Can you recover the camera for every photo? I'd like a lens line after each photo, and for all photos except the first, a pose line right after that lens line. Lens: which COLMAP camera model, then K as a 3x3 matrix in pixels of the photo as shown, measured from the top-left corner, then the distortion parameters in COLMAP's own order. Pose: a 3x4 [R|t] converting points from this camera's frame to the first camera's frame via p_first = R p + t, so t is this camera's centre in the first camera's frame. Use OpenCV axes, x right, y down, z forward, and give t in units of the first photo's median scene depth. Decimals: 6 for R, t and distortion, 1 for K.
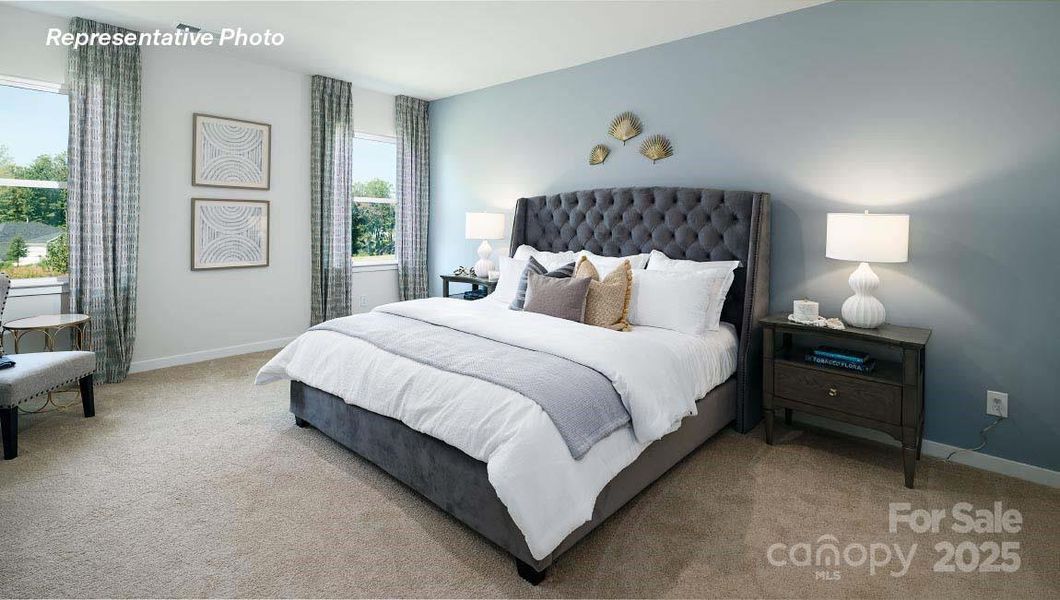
lens RADIAL K [[487.7, 0, 530.0], [0, 487.7, 300.0], [0, 0, 1]] dist [0.025555, 0.000067]
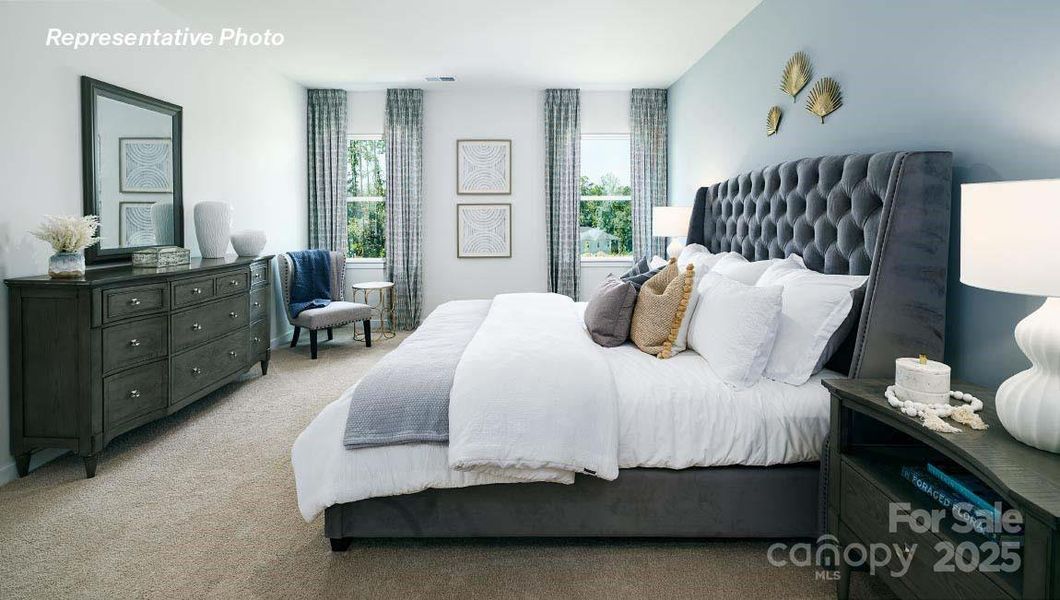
lens RADIAL K [[487.7, 0, 530.0], [0, 487.7, 300.0], [0, 0, 1]] dist [0.025555, 0.000067]
pose [[0.684641, 0.104825, -0.721304, 0.423892], [-0.104776, 0.993480, 0.044929, -0.026857], [0.721311, 0.044815, 0.691160, 0.234660]]
